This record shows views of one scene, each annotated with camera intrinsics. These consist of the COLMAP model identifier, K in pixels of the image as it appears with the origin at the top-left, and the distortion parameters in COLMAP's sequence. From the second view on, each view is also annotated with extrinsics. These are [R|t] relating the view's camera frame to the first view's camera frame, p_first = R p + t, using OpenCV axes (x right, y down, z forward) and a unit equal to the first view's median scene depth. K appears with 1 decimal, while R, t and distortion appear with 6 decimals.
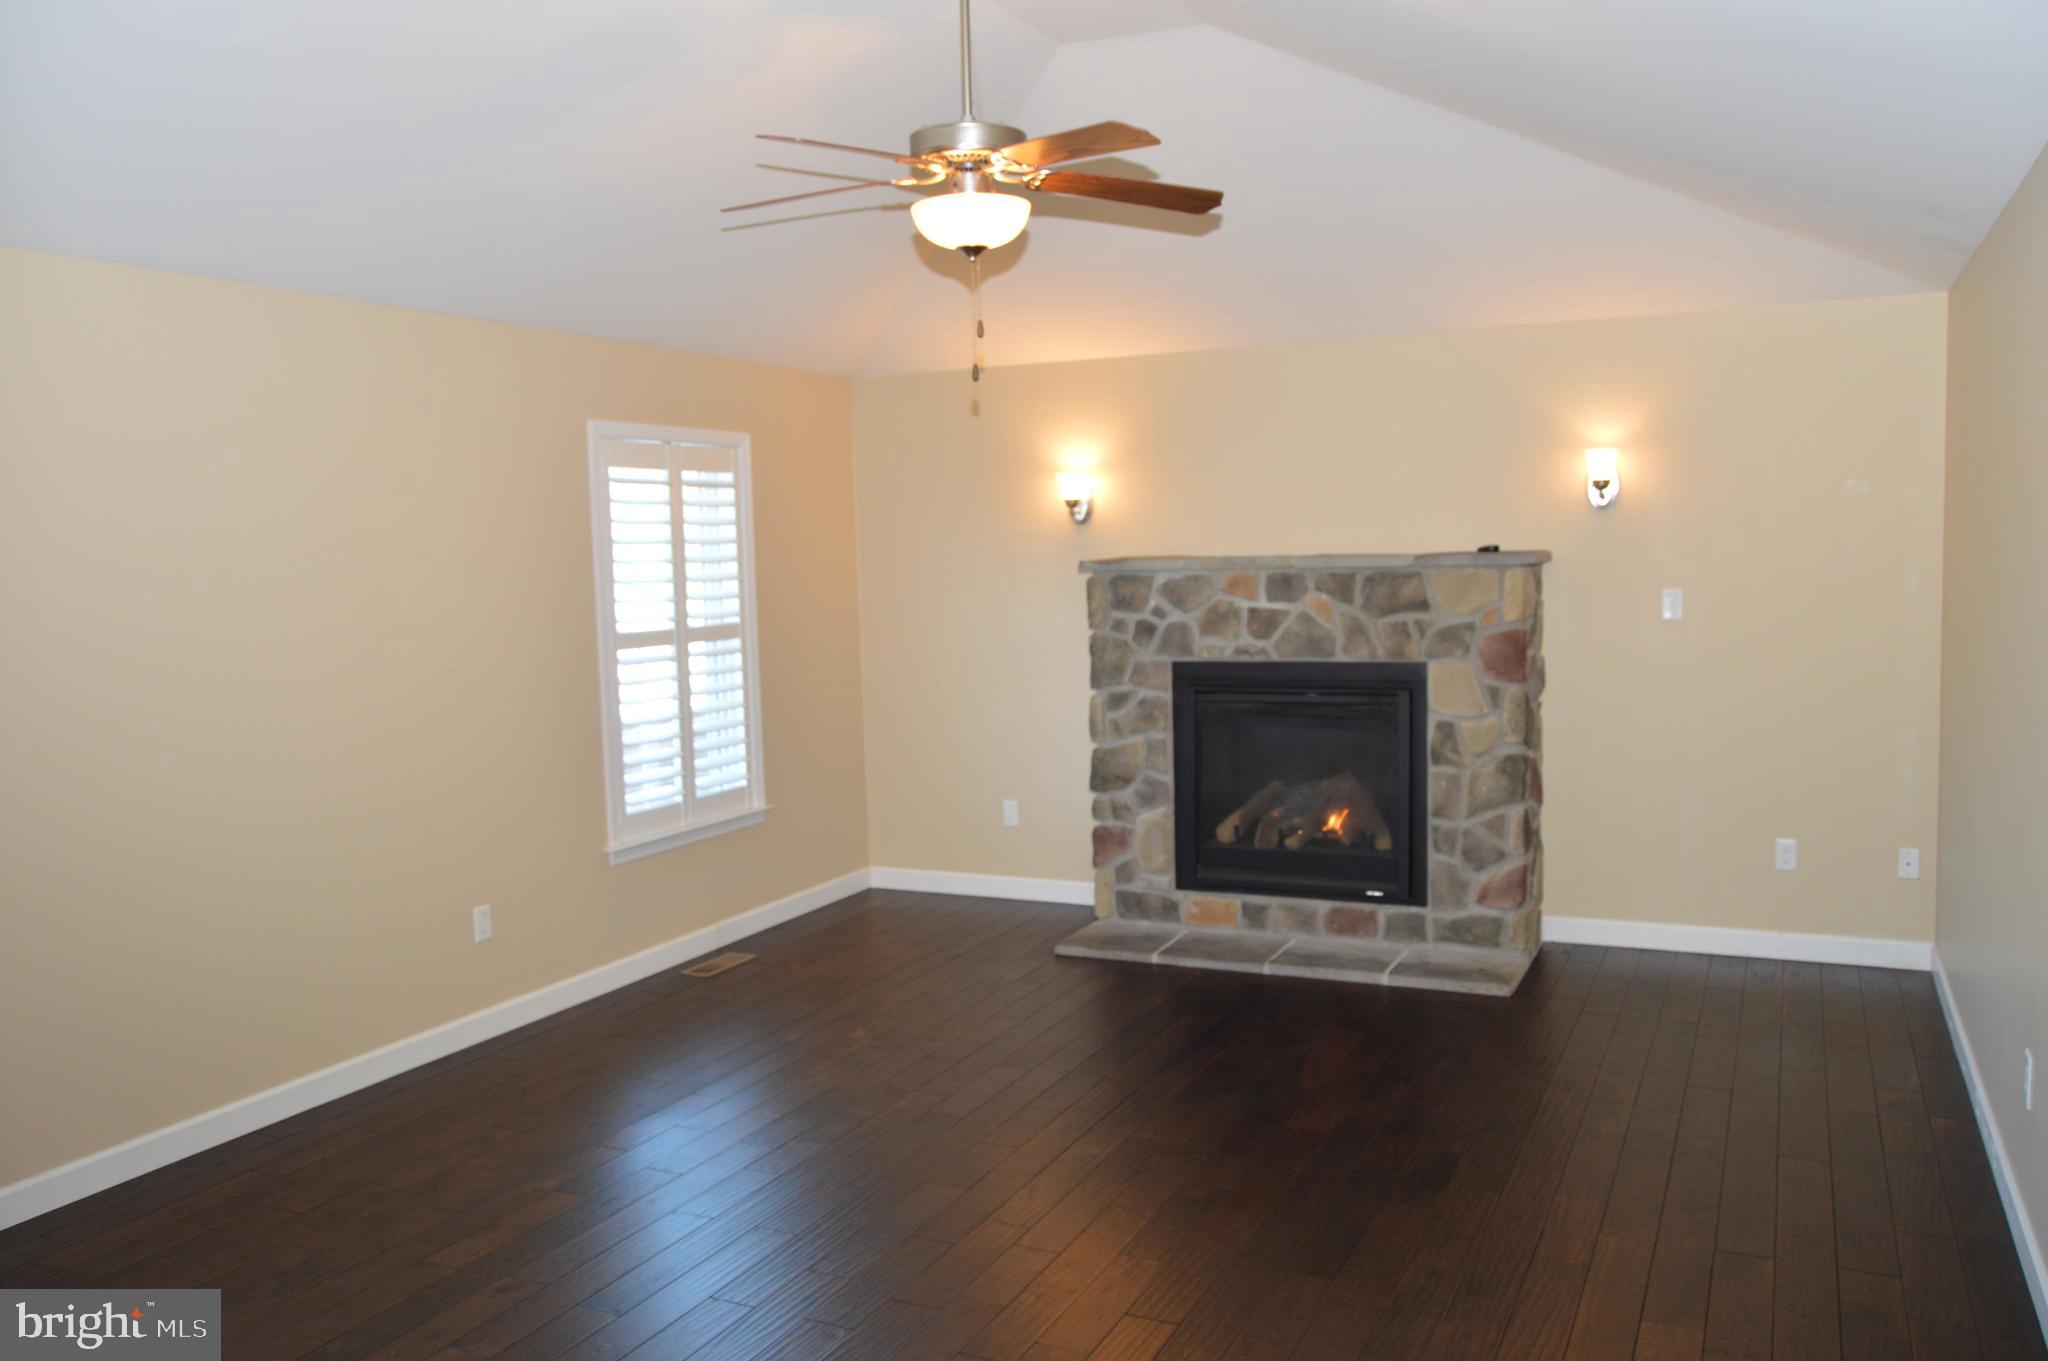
lens RADIAL K [[1613.3, 0, 1023.9], [0, 1613.3, 680.7], [0, 0, 1]] dist [-0.019775, 0.007827]
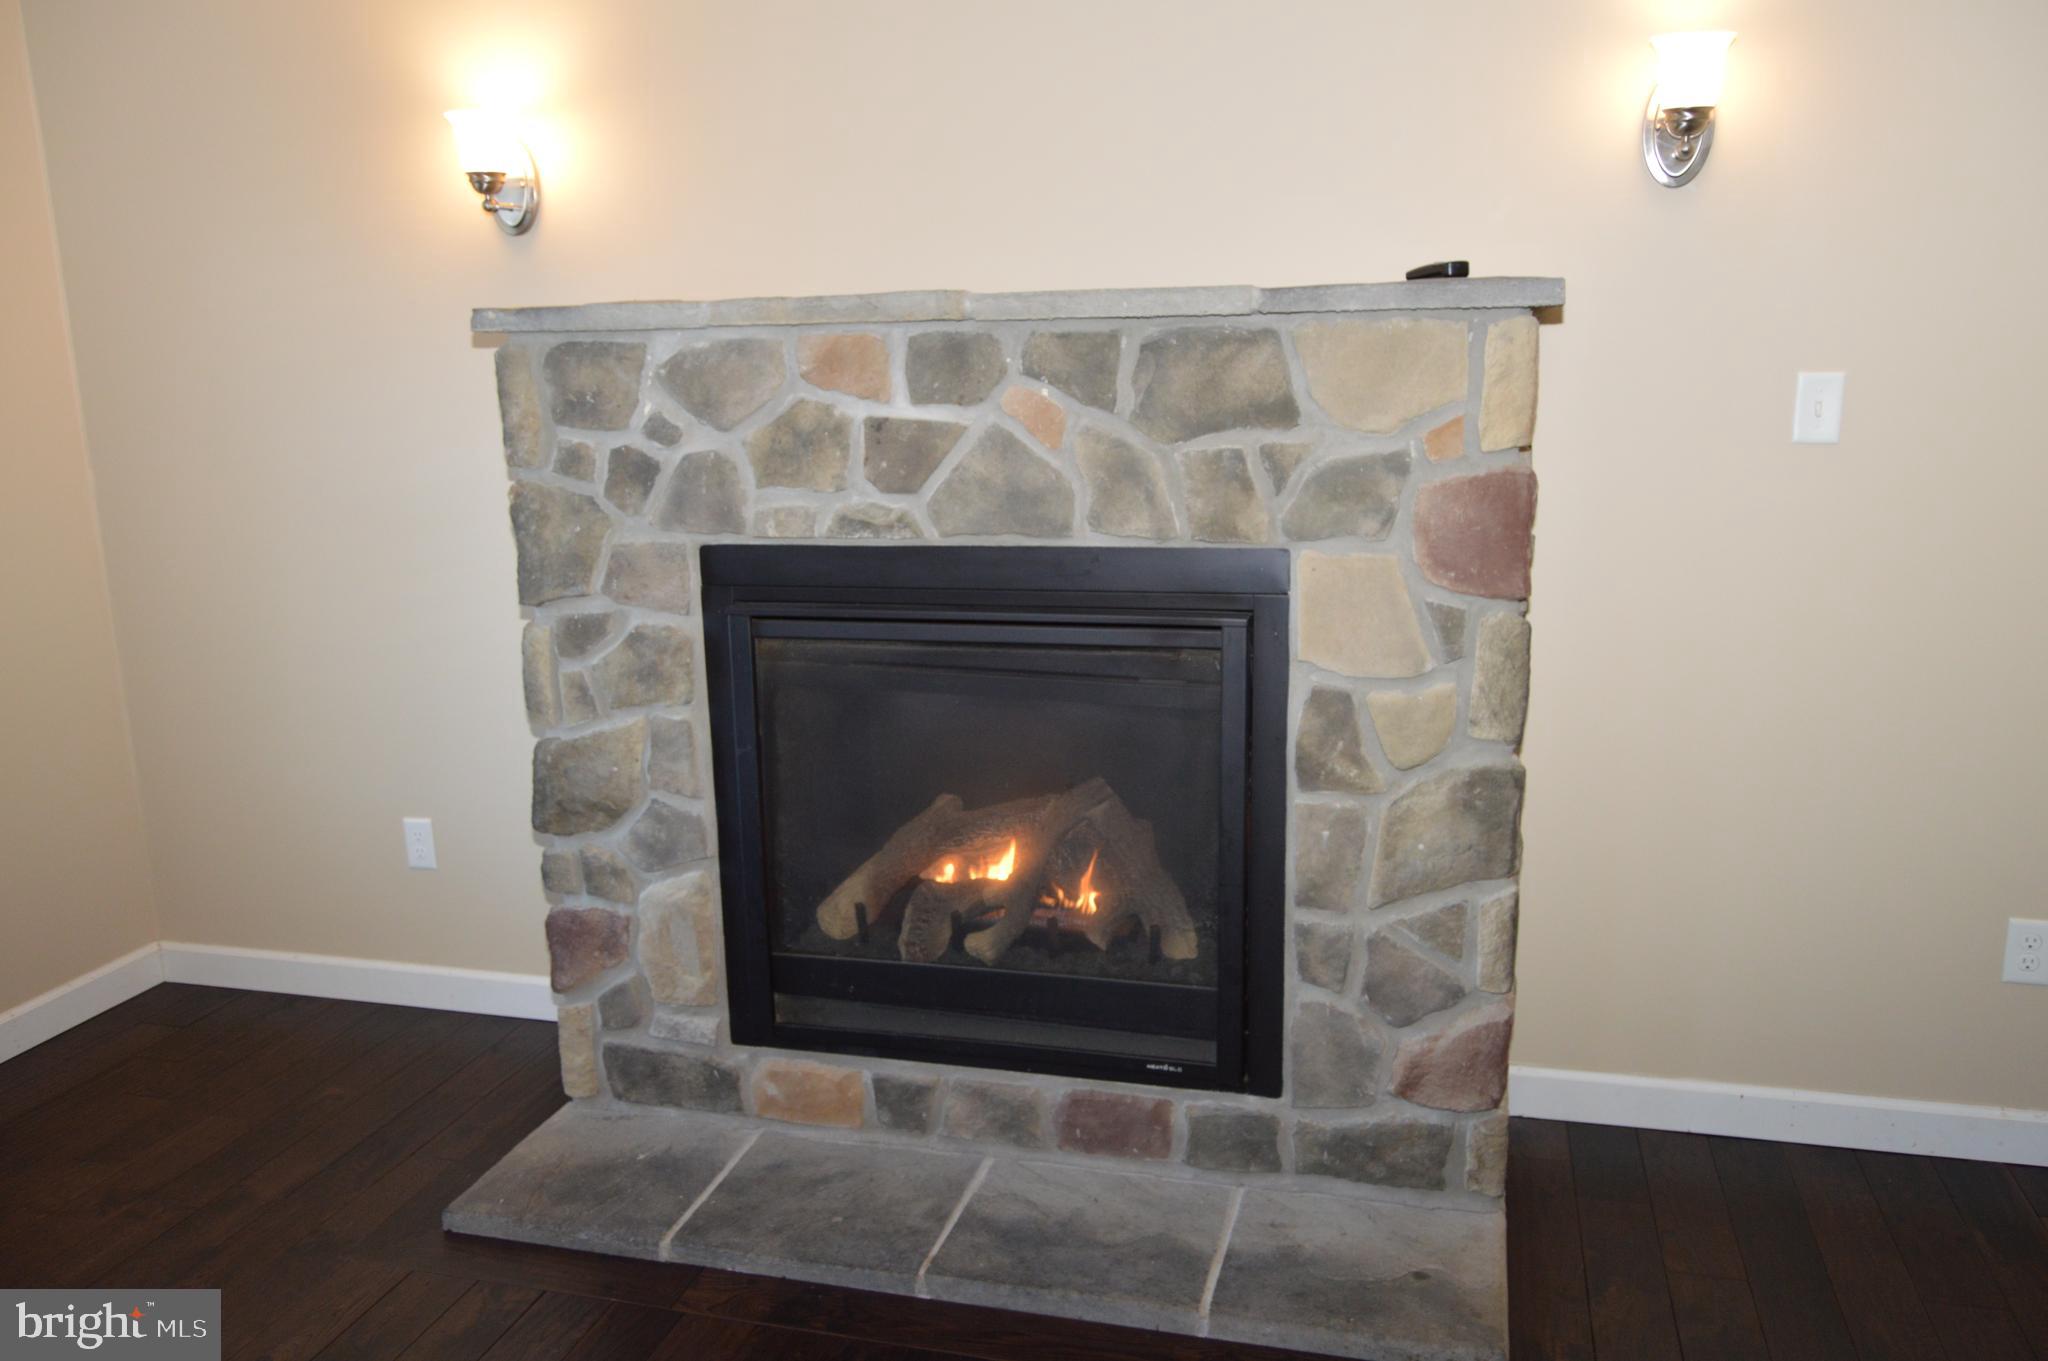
lens RADIAL K [[1613.3, 0, 1027.9], [0, 1613.3, 682.8], [0, 0, 1]] dist [-0.019775, 0.007827]
pose [[0.984207, -0.036155, 0.173292, 0.105267], [0.013694, 0.991538, 0.129093, -0.030627], [-0.176493, -0.124681, 0.976373, 0.574741]]
